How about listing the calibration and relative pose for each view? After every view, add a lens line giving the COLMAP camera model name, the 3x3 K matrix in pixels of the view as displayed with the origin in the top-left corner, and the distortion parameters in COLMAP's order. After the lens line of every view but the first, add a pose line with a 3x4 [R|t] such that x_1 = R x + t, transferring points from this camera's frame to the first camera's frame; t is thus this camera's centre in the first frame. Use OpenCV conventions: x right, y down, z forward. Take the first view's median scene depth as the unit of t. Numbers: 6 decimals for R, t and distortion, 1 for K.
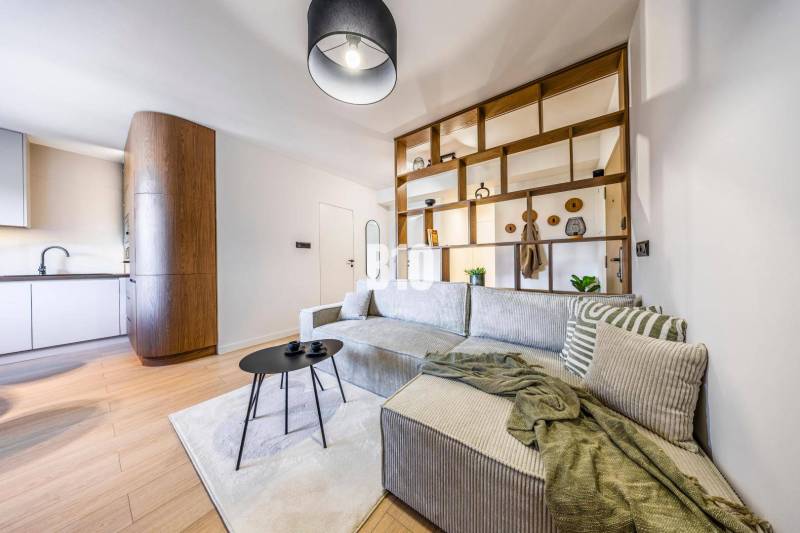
lens RADIAL K [[224.6, 0, 400.0], [0, 224.6, 266.5], [0, 0, 1]] dist [0.000317, 0.000013]
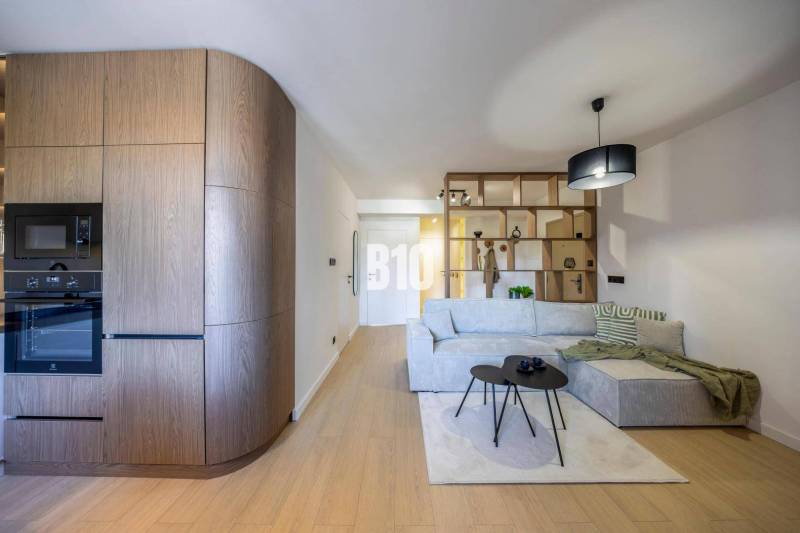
lens RADIAL K [[237.6, 0, 400.0], [0, 237.6, 266.5], [0, 0, 1]] dist [0.000187, 0.000023]
pose [[0.814432, 0.005503, 0.580232, -1.140346], [0.001215, 0.999937, -0.011188, -0.107054], [-0.580257, 0.009817, 0.814374, 0.216030]]
